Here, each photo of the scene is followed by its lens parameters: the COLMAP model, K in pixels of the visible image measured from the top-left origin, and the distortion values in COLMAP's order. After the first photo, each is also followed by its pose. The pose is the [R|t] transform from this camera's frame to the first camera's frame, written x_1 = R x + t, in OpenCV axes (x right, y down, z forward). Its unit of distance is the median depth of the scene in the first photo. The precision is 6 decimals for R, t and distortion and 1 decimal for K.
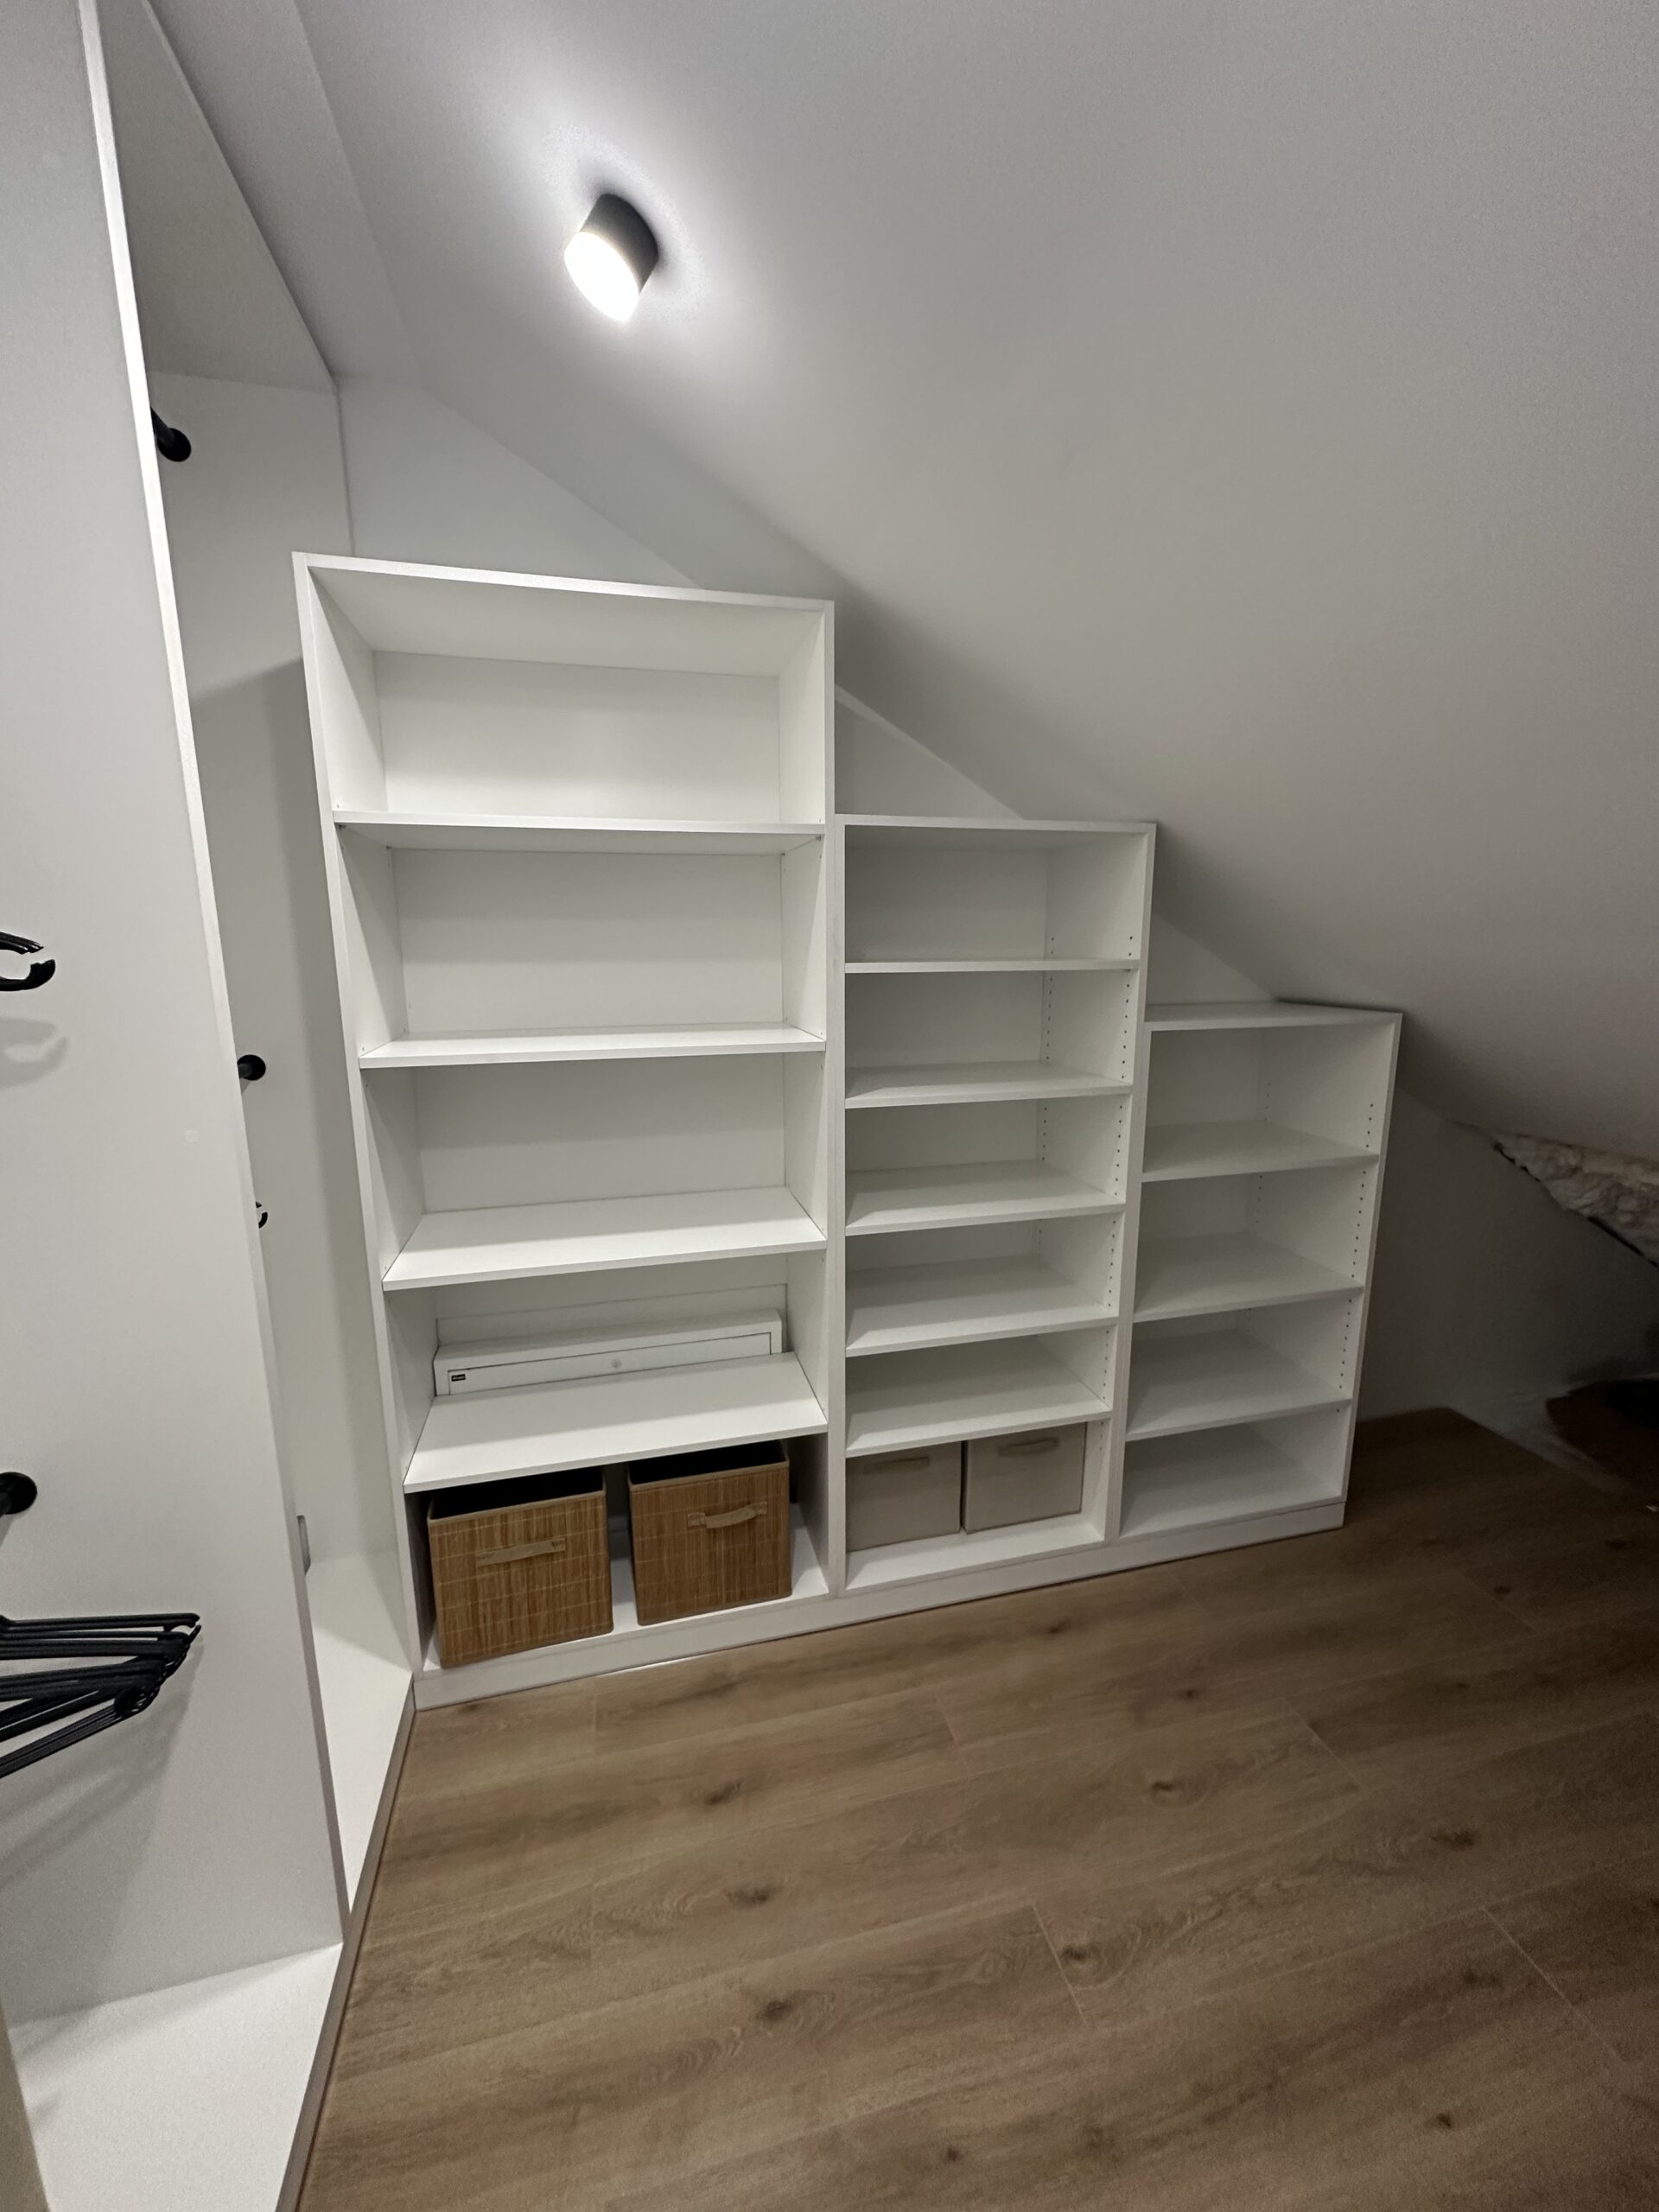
lens RADIAL K [[884.0, 0, 825.5], [0, 884.0, 1112.6], [0, 0, 1]] dist [0.003988, -0.000170]
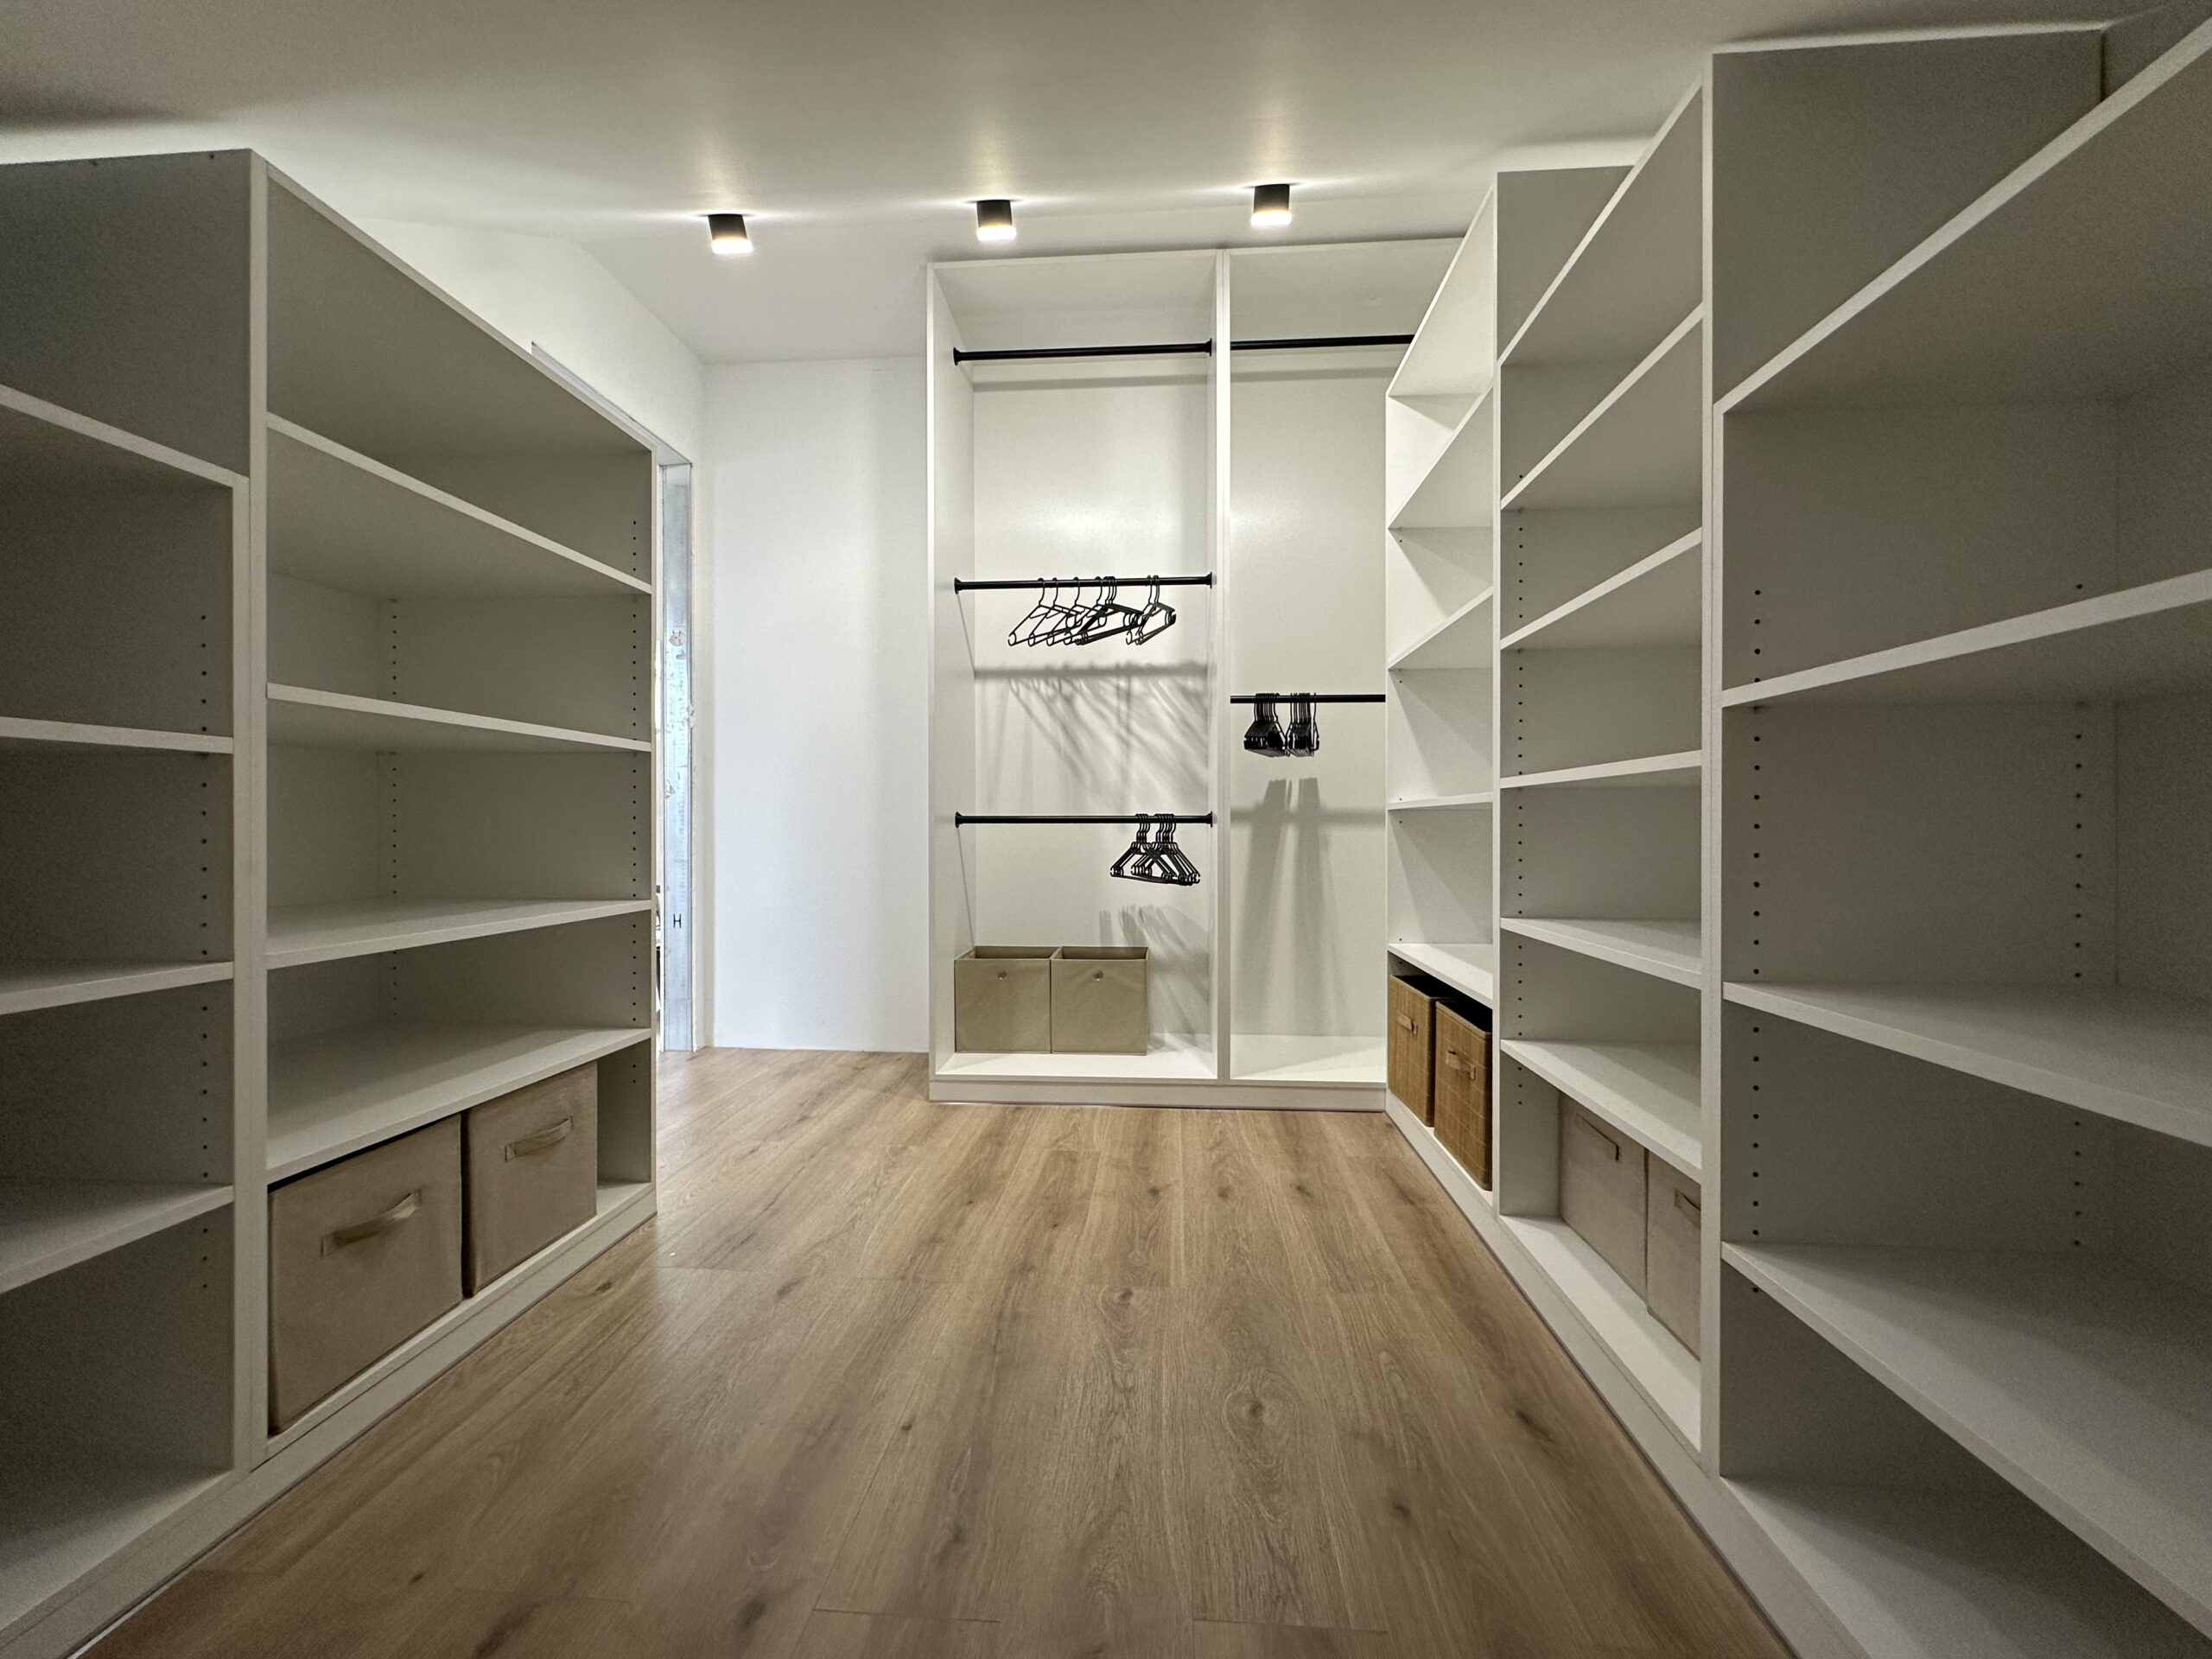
lens RADIAL K [[884.0, 0, 1103.7], [0, 884.0, 829.9], [0, 0, 1]] dist [0.003988, -0.000170]
pose [[-0.321135, 0.005105, -0.947020, 1.327240], [-0.187045, 0.979945, 0.068709, 0.249969], [0.928378, 0.199200, -0.313740, 1.150487]]
